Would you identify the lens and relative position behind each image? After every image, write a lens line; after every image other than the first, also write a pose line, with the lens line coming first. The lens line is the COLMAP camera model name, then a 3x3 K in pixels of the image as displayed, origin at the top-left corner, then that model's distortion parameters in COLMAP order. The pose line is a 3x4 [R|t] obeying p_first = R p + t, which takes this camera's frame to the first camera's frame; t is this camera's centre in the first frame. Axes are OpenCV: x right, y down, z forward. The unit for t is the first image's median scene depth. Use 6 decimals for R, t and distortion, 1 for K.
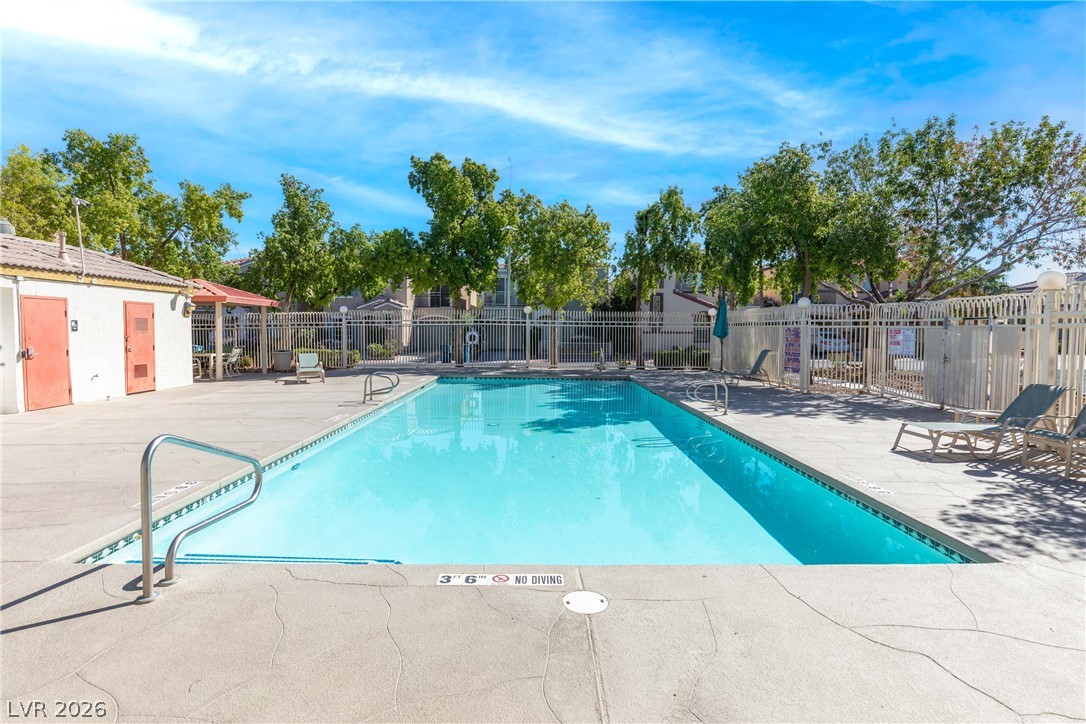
lens RADIAL K [[594.1, 0, 543.0], [0, 594.1, 362.0], [0, 0, 1]] dist [-0.000737, 0.000445]
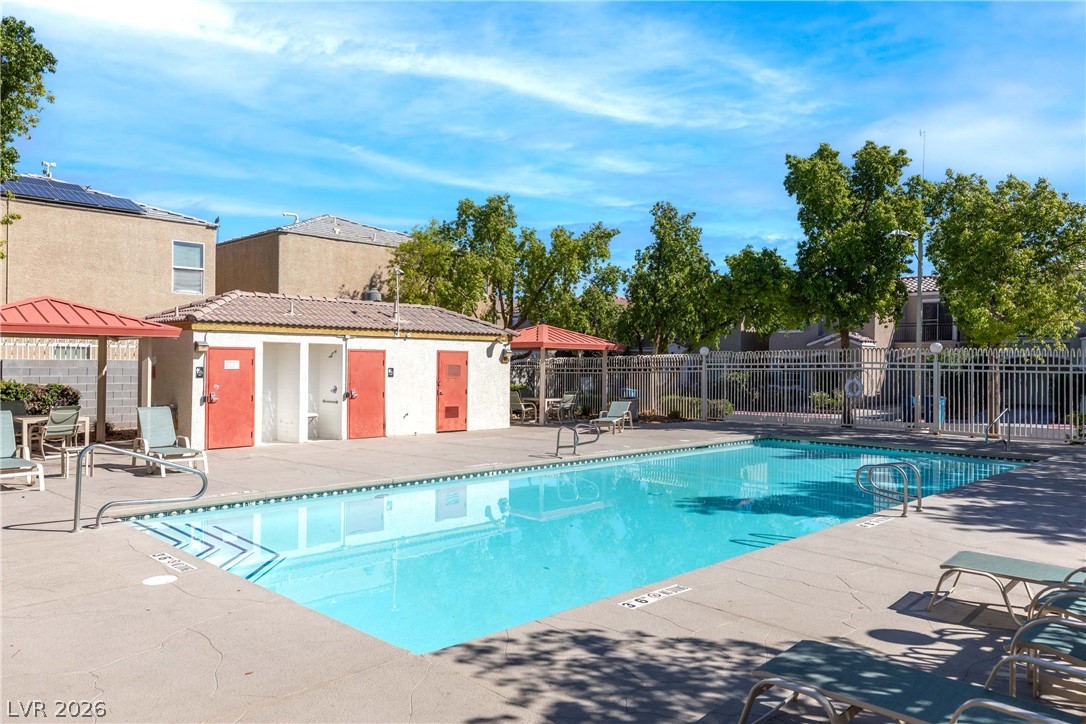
lens RADIAL K [[809.3, 0, 543.0], [0, 809.3, 362.0], [0, 0, 1]] dist [-0.000123, -0.000780]
pose [[0.681315, -0.002617, -0.731986, 0.590581], [-0.043044, 0.998120, -0.043633, -0.021340], [0.730723, 0.061235, 0.679922, 0.085756]]
